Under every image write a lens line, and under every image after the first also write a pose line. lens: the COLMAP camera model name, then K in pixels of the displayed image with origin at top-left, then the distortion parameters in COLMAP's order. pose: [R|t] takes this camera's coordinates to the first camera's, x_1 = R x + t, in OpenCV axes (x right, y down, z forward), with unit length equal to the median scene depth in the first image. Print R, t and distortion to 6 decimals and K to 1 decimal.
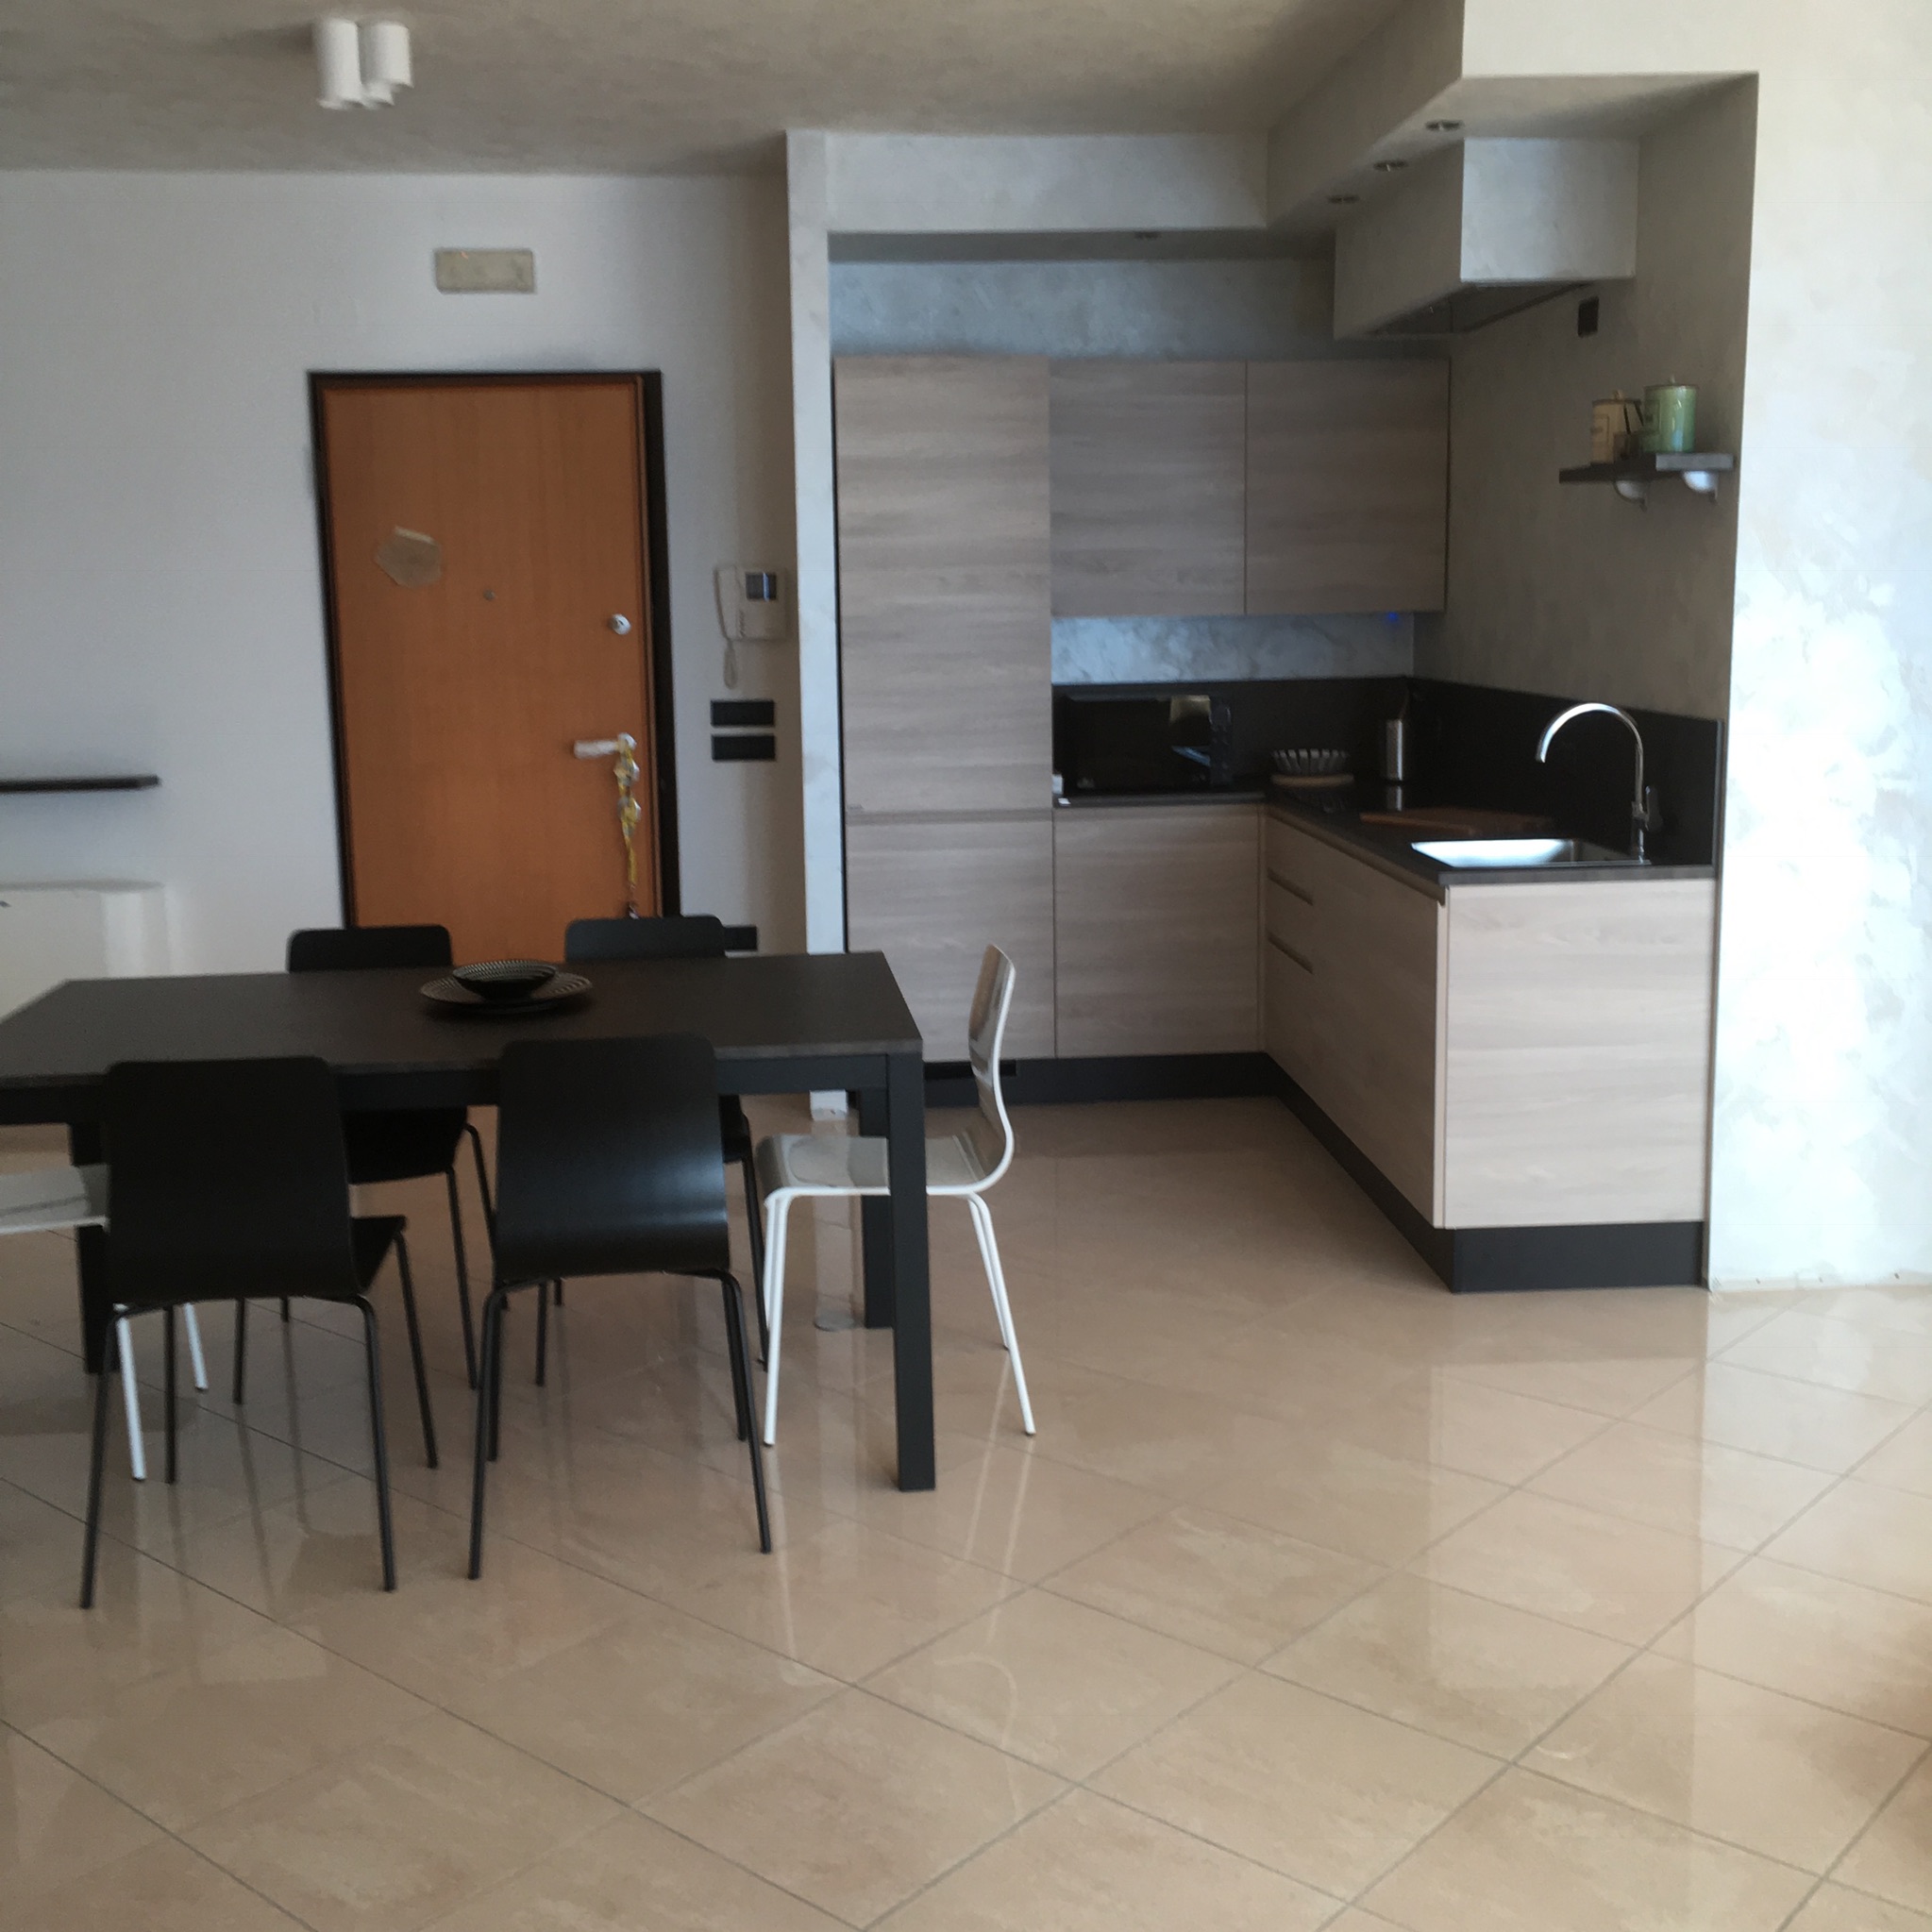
lens RADIAL K [[2239.5, 0, 963.6], [0, 2239.5, 953.7], [0, 0, 1]] dist [0.073039, 0.000000]
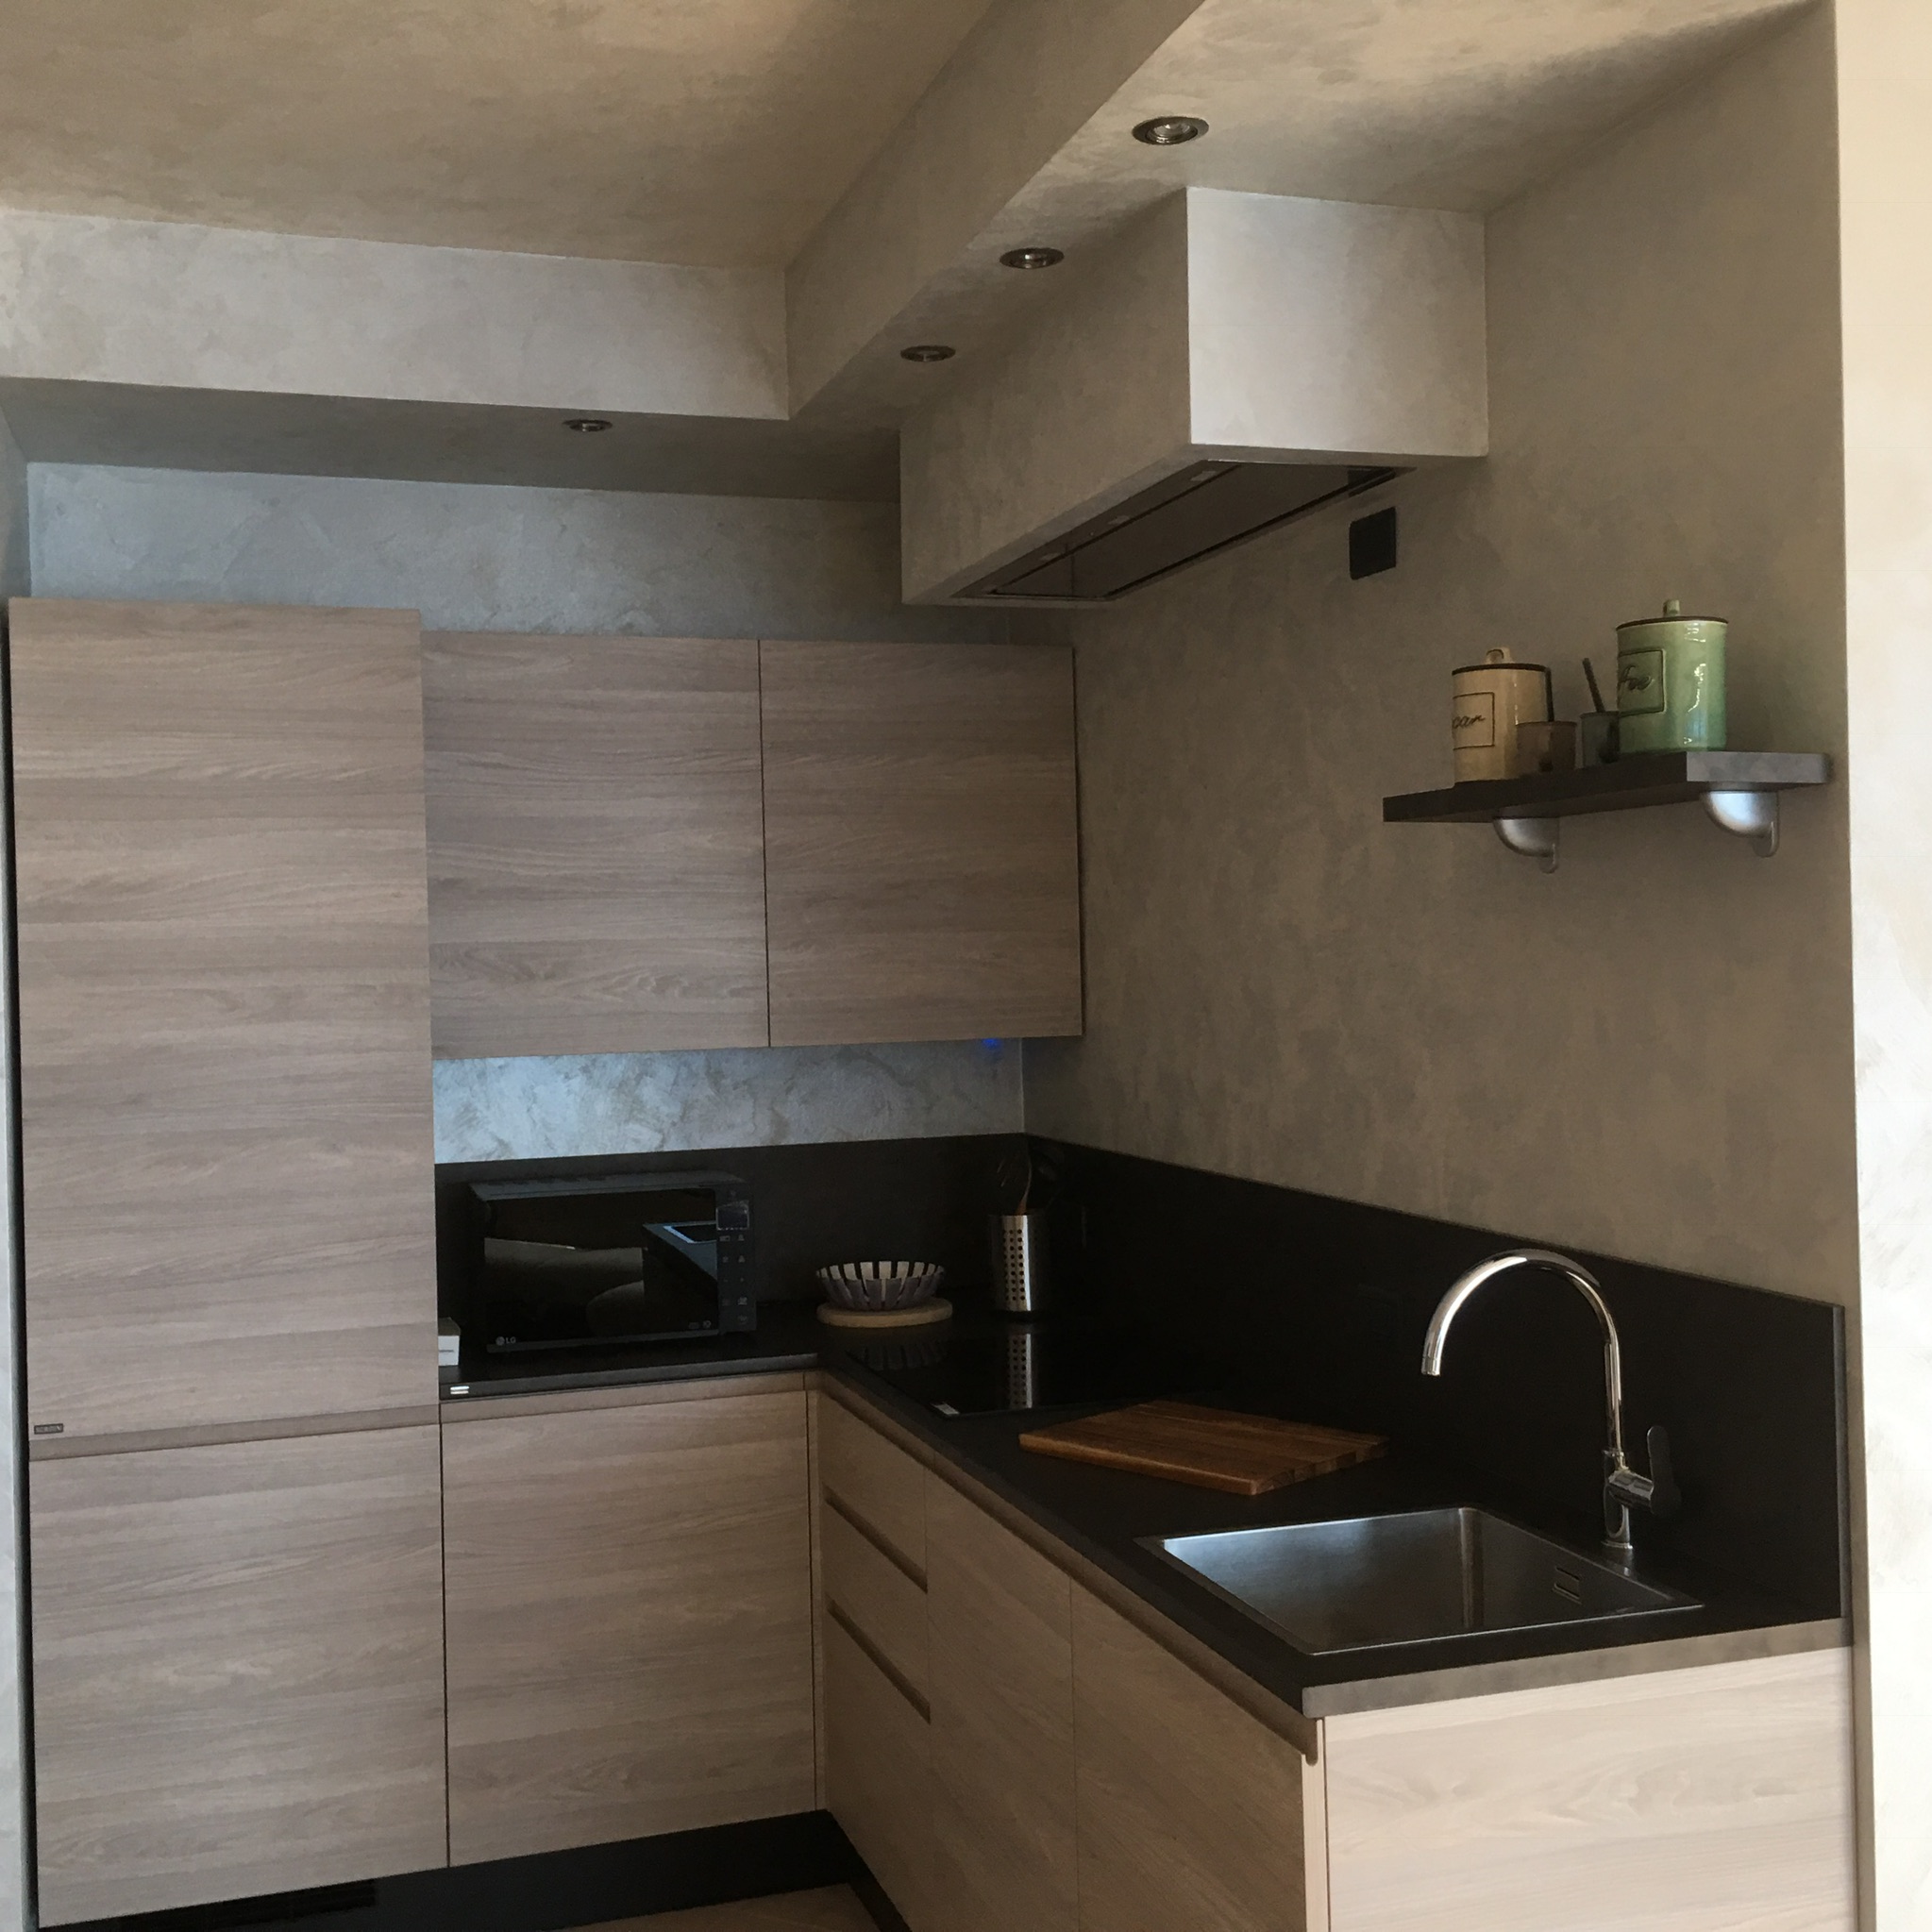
lens RADIAL K [[2239.5, 0, 956.0], [0, 2239.5, 963.5], [0, 0, 1]] dist [0.073039, 0.000000]
pose [[0.972076, -0.006786, 0.234568, 0.034634], [0.045380, 0.986150, -0.159527, -0.078295], [-0.230236, 0.165717, 0.958921, 0.425984]]
